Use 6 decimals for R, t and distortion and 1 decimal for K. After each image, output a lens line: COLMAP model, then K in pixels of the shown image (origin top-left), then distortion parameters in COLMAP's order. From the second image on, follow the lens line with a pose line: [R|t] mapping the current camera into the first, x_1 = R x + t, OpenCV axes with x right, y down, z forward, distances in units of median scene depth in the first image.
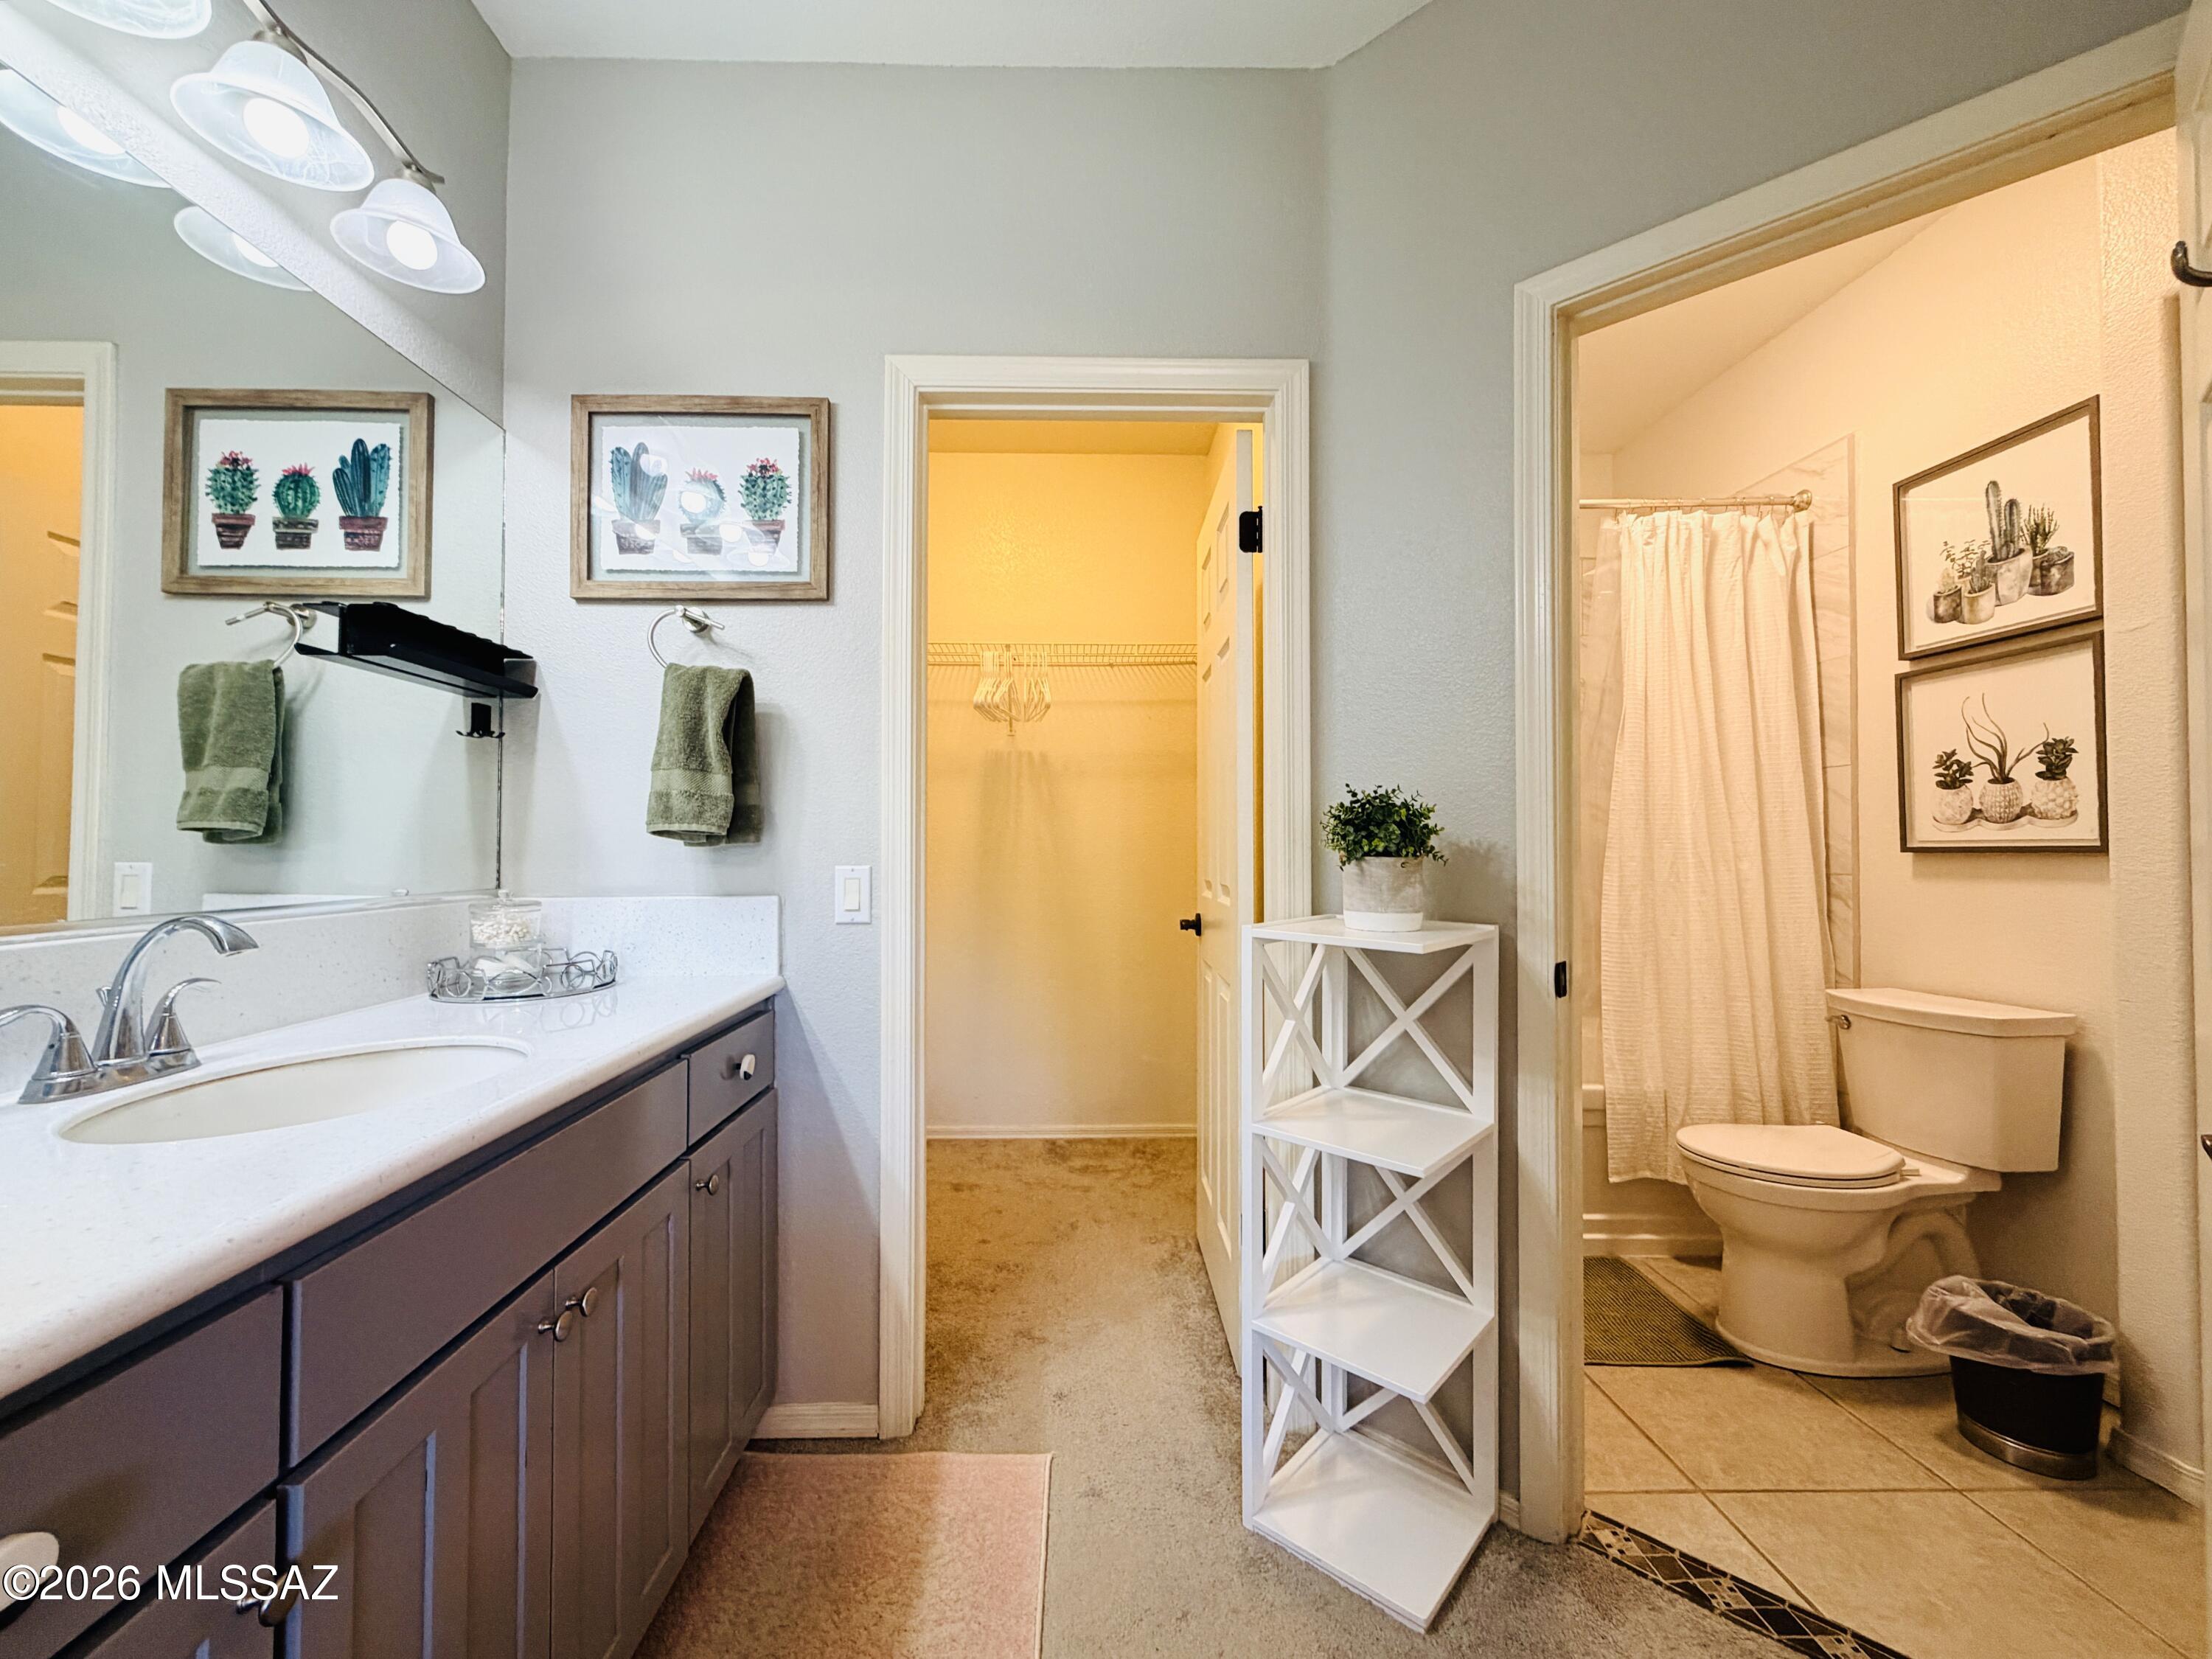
lens RADIAL K [[889.8, 0, 1106.0], [0, 889.8, 829.5], [0, 0, 1]] dist [-0.001281, 0.000139]
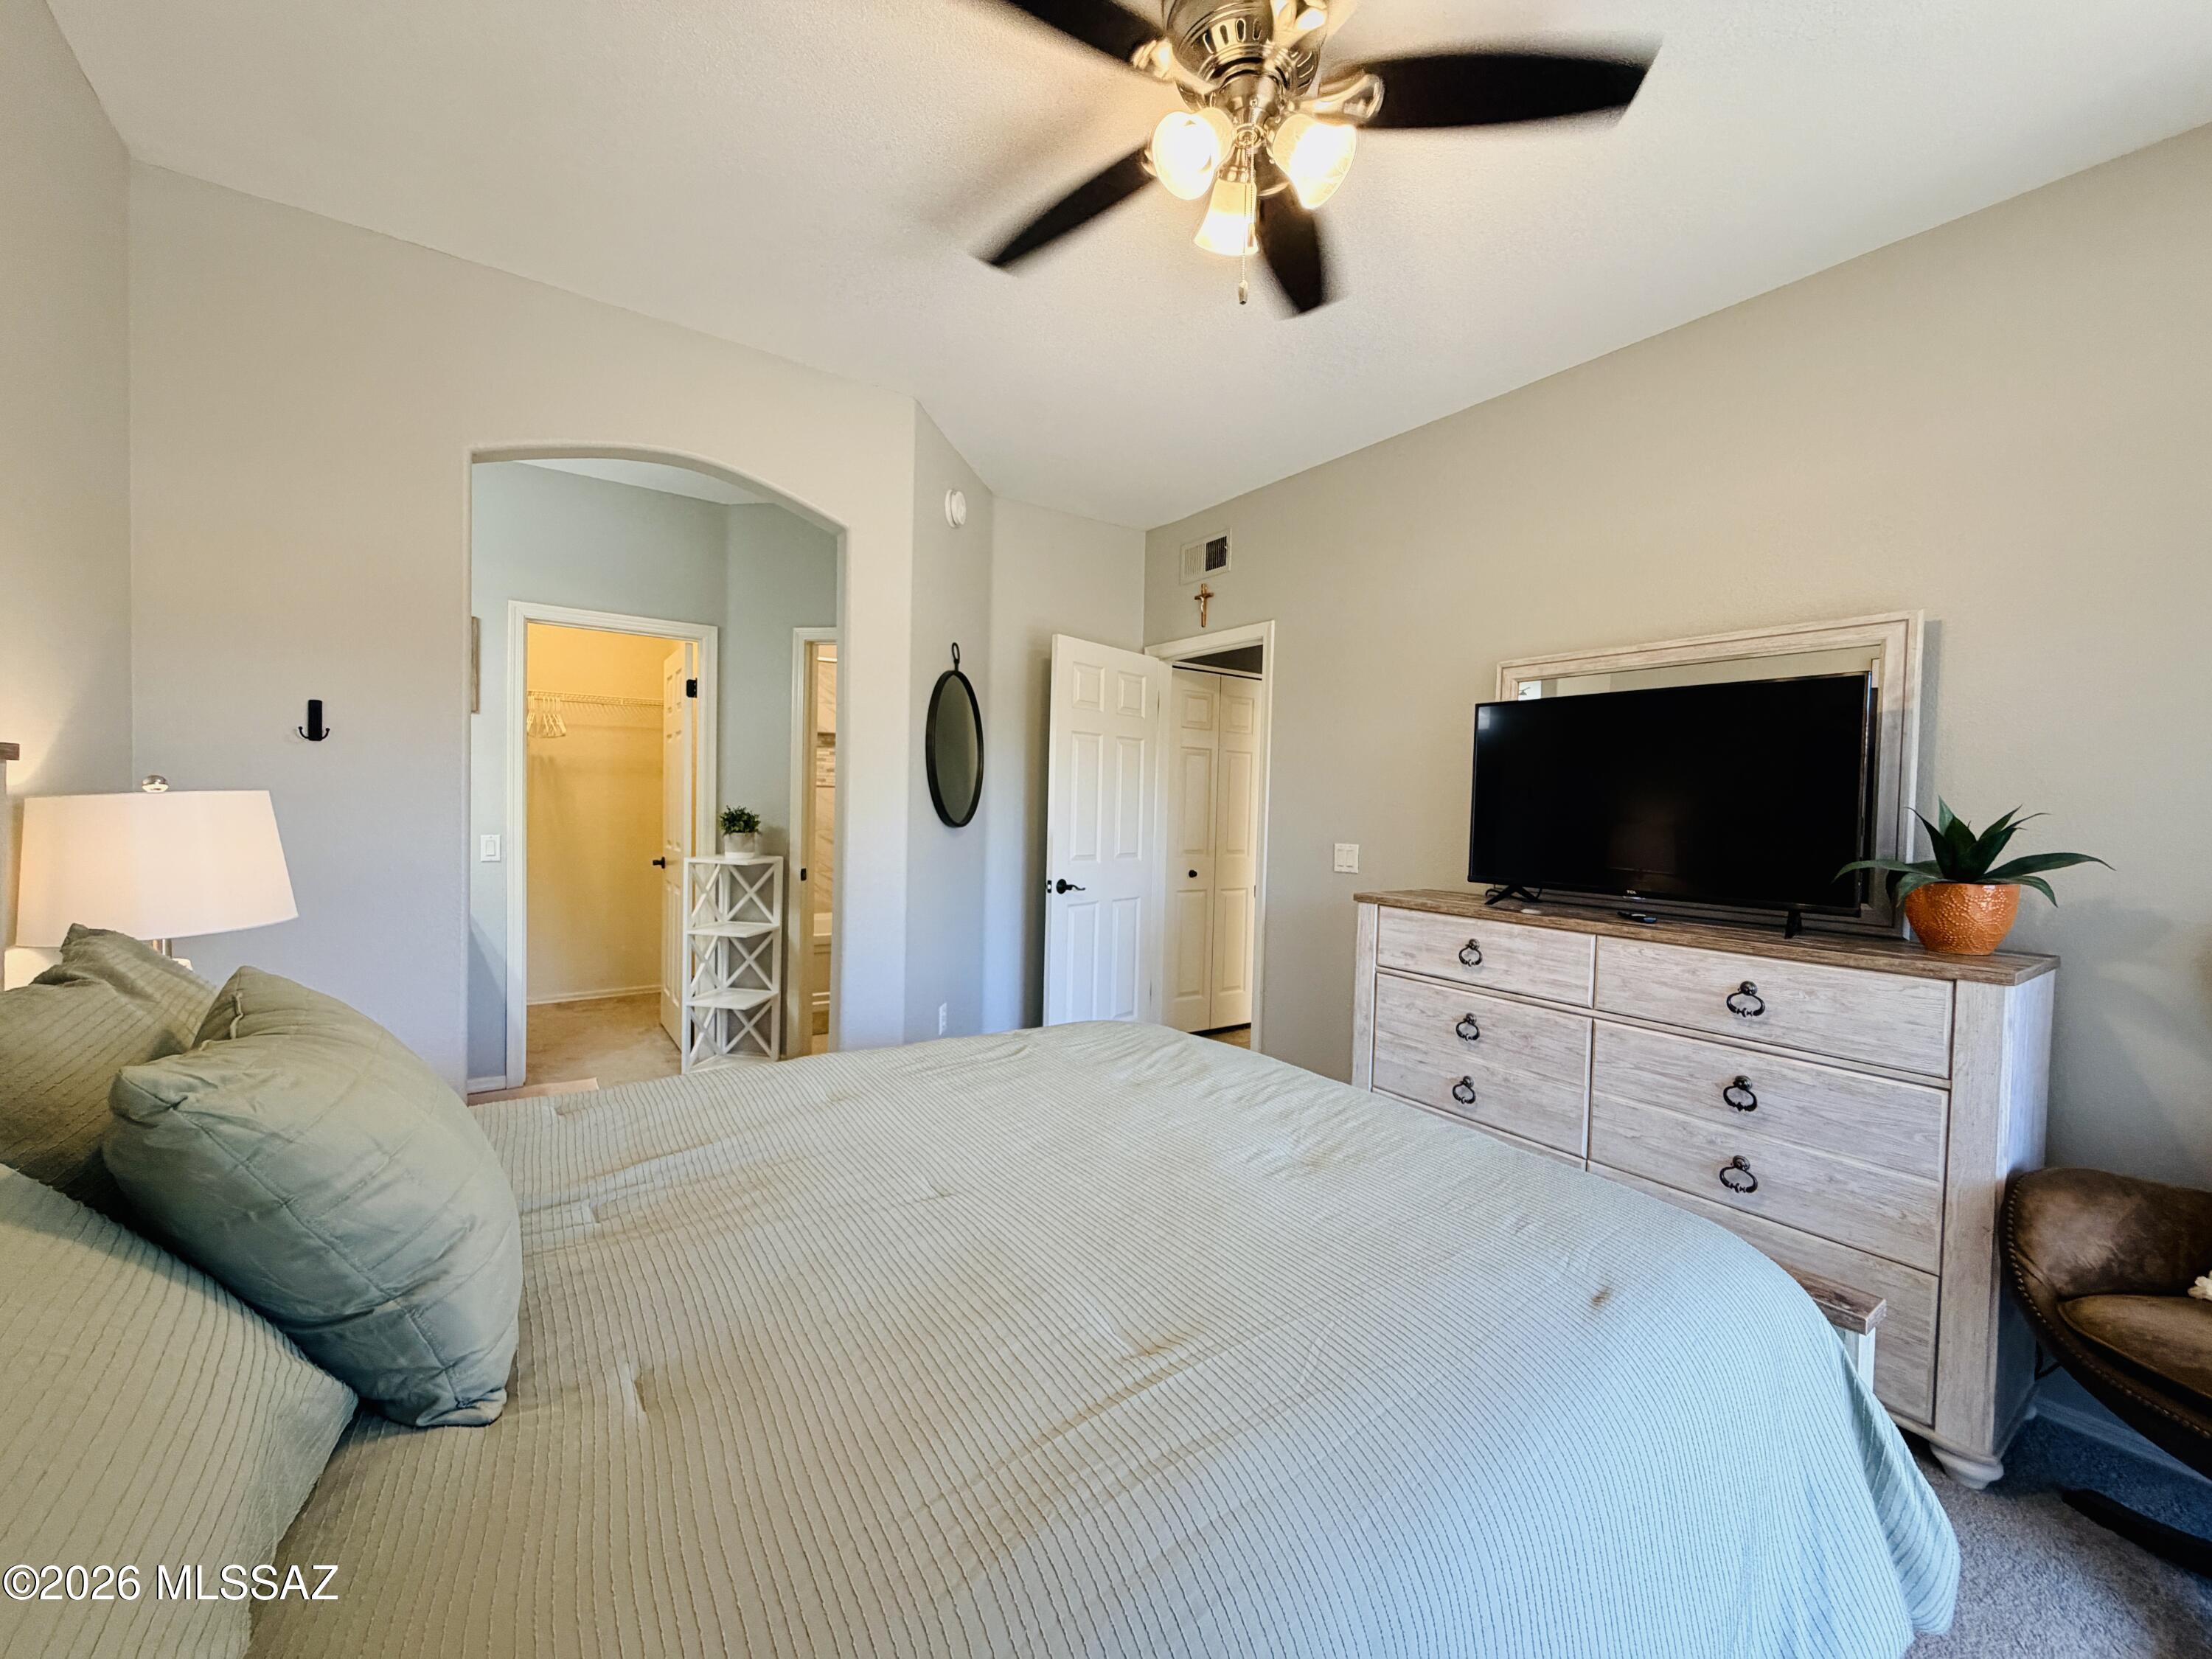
lens RADIAL K [[889.8, 0, 1106.0], [0, 889.8, 829.5], [0, 0, 1]] dist [-0.001281, 0.000139]
pose [[0.839761, 0.001603, 0.542953, -0.184292], [-0.030527, 0.998553, 0.044266, -0.106197], [-0.542097, -0.053747, 0.838595, -1.521947]]
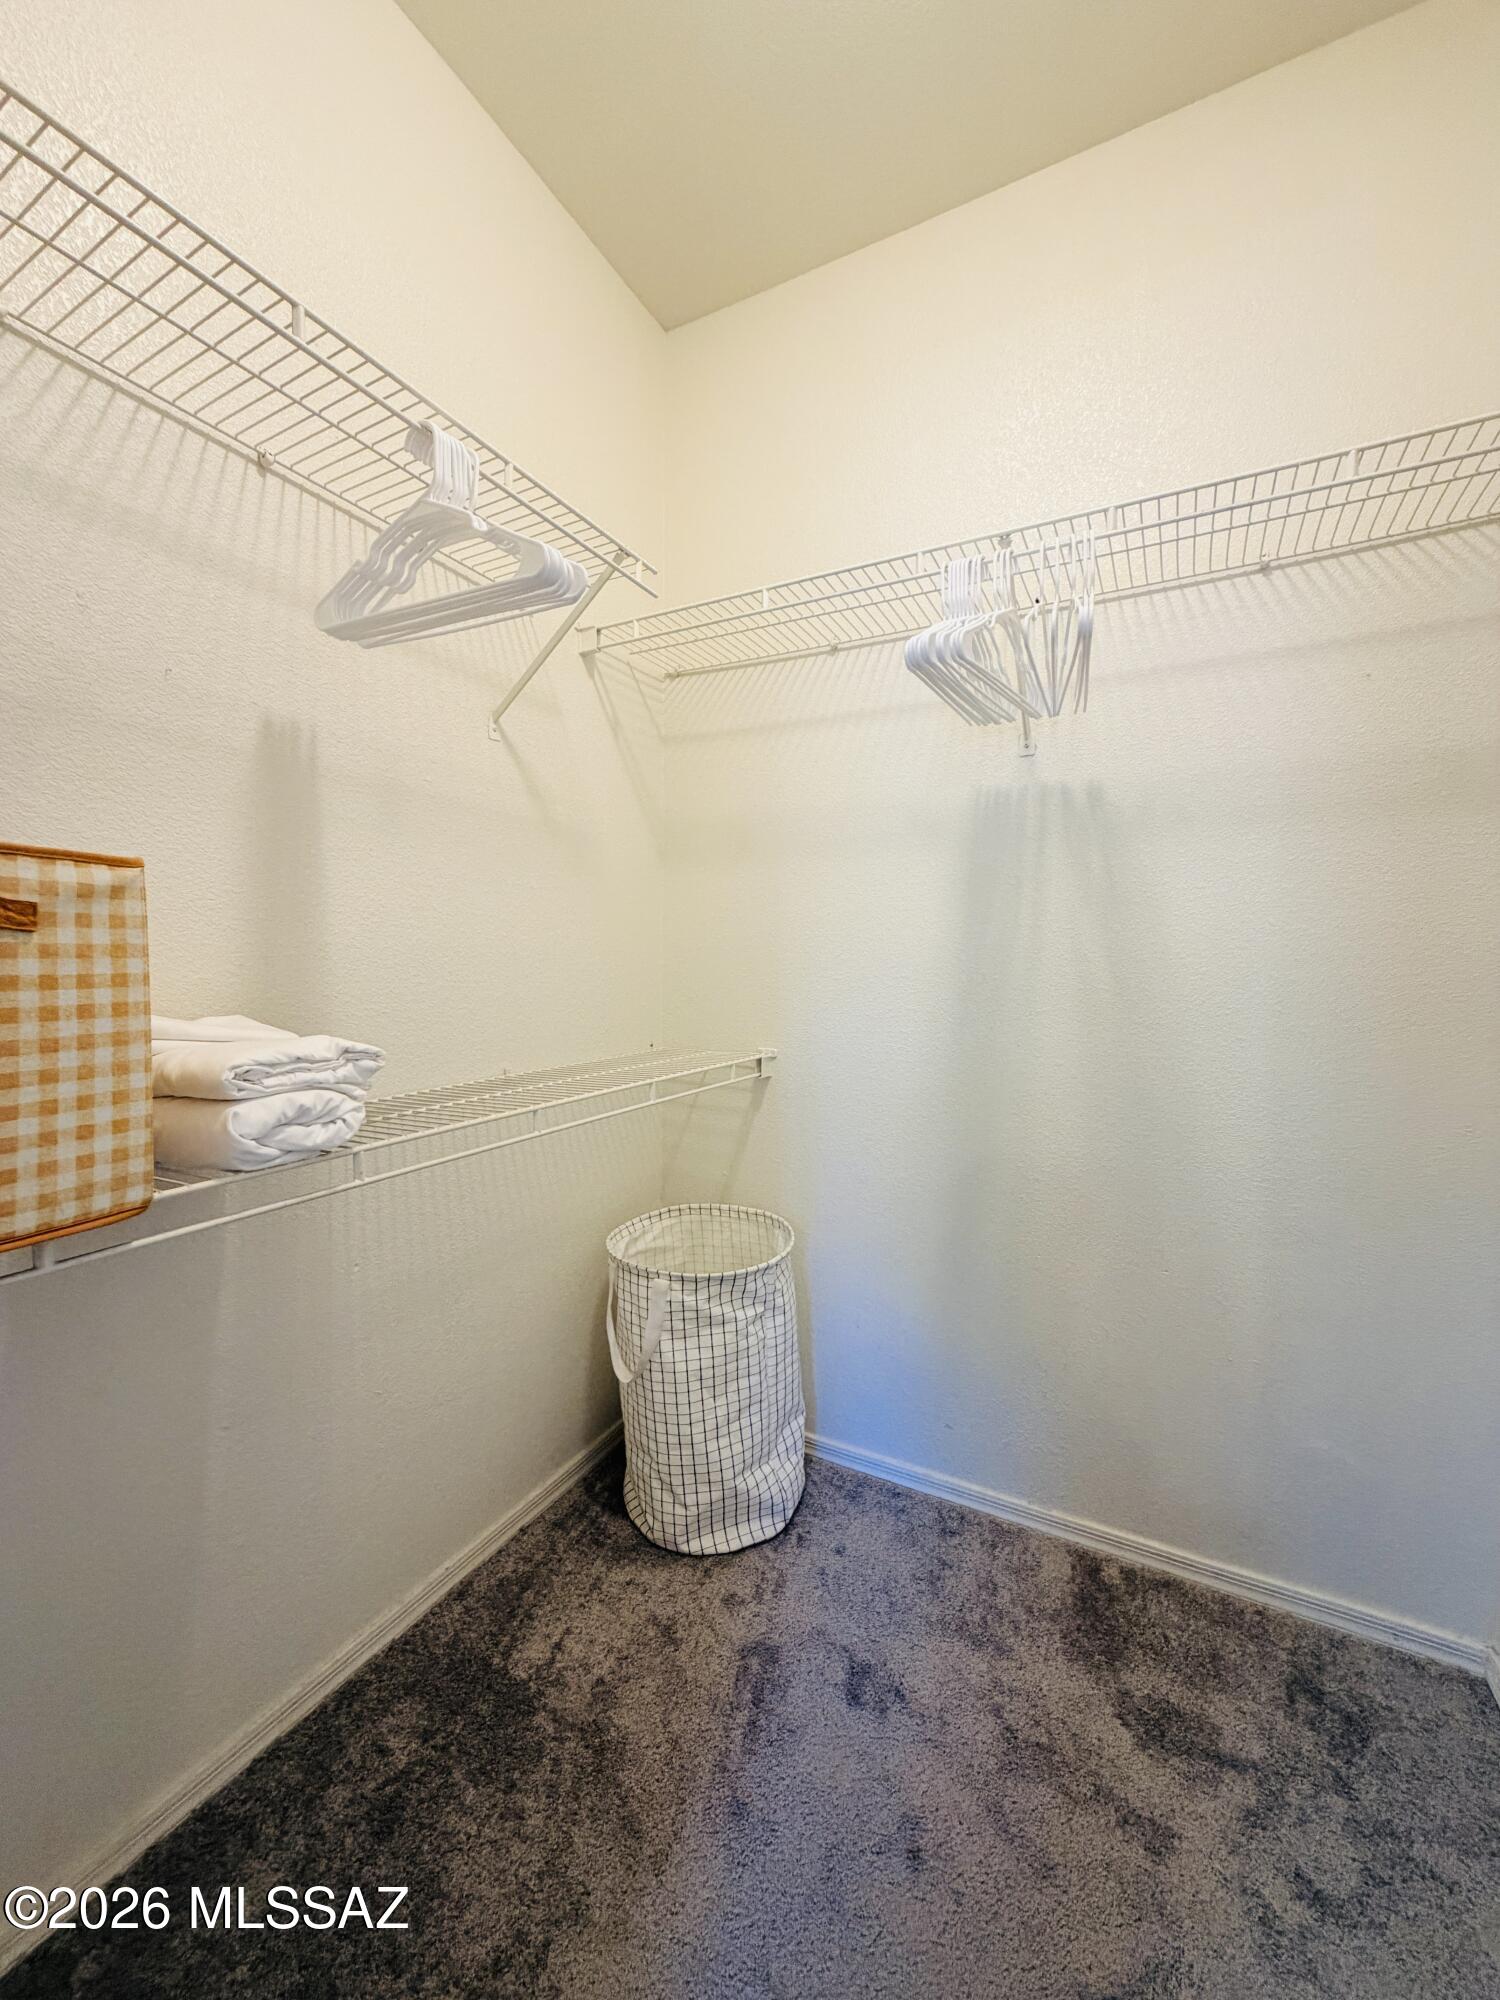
lens RADIAL K [[804.6, 0, 750.0], [0, 804.6, 1000.0], [0, 0, 1]] dist [-0.001281, 0.000139]
pose [[0.862367, 0.029011, -0.505452, -0.012526], [0.001260, 0.998231, 0.059445, 0.010734], [0.506283, -0.051901, 0.860804, 0.957654]]
